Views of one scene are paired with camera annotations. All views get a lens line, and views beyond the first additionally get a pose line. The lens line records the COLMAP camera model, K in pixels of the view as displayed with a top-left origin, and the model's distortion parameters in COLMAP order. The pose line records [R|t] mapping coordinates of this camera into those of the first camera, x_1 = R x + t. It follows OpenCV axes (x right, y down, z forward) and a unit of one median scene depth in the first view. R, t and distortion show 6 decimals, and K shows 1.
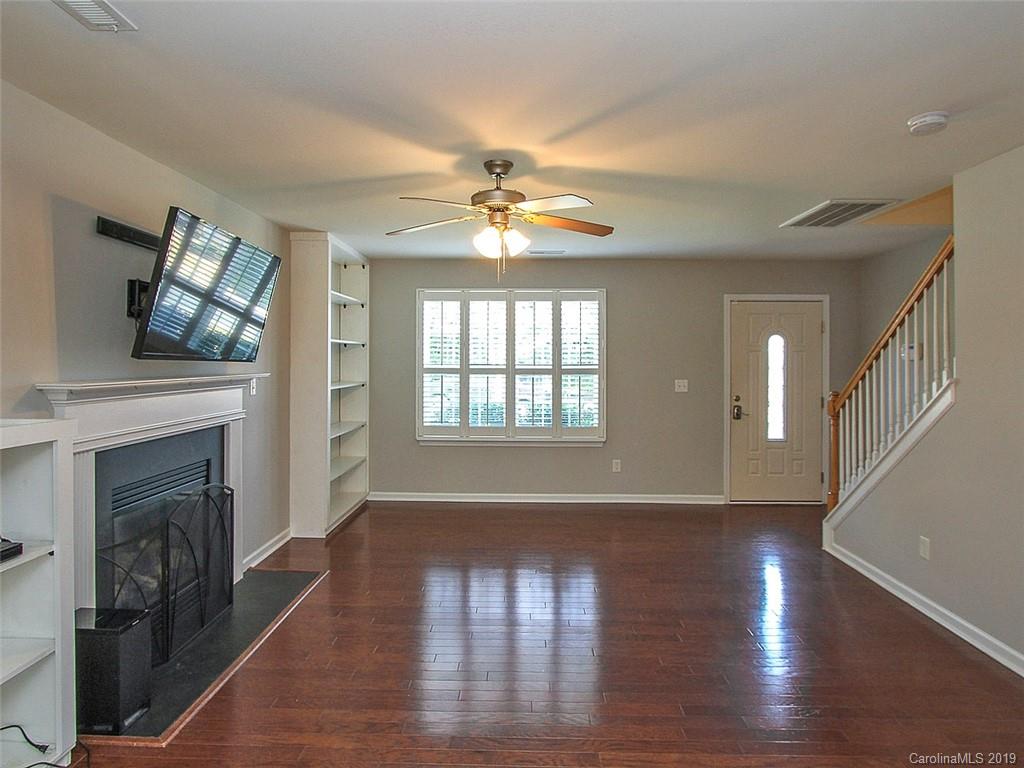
lens RADIAL K [[575.2, 0, 509.5], [0, 575.2, 355.2], [0, 0, 1]] dist [-0.042821, 0.016019]
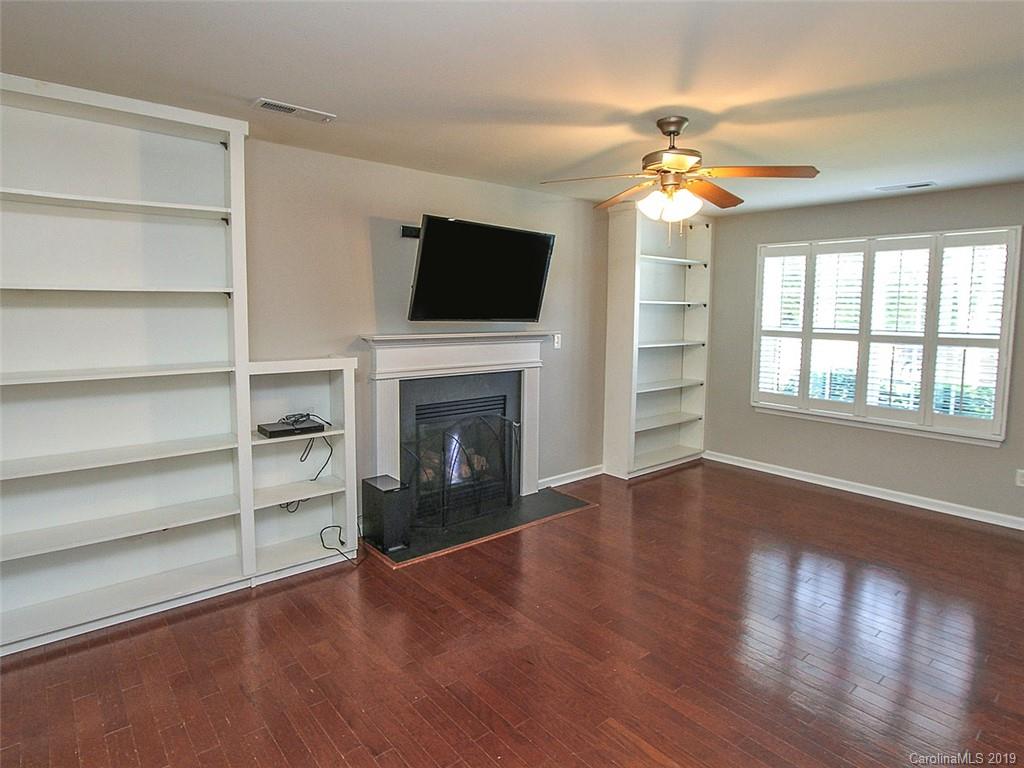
lens RADIAL K [[575.2, 0, 509.5], [0, 575.2, 355.2], [0, 0, 1]] dist [-0.042821, 0.016019]
pose [[0.659570, 0.067533, -0.748603, 0.280107], [-0.004775, 0.996312, 0.085672, -0.014532], [0.751628, -0.052932, 0.657460, 0.082372]]
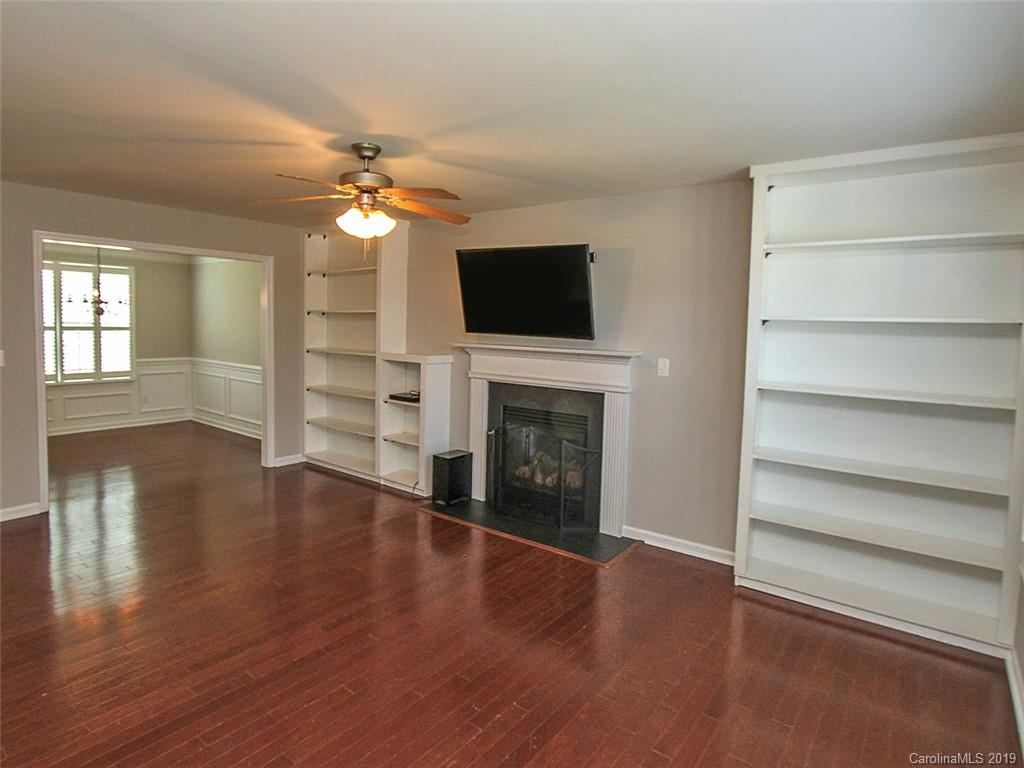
lens RADIAL K [[575.2, 0, 509.5], [0, 575.2, 355.2], [0, 0, 1]] dist [-0.042821, 0.016019]
pose [[-0.589951, 0.029385, -0.806904, 0.351702], [-0.018253, 0.998597, 0.049712, -0.007212], [0.807233, 0.044056, -0.588587, 0.960350]]
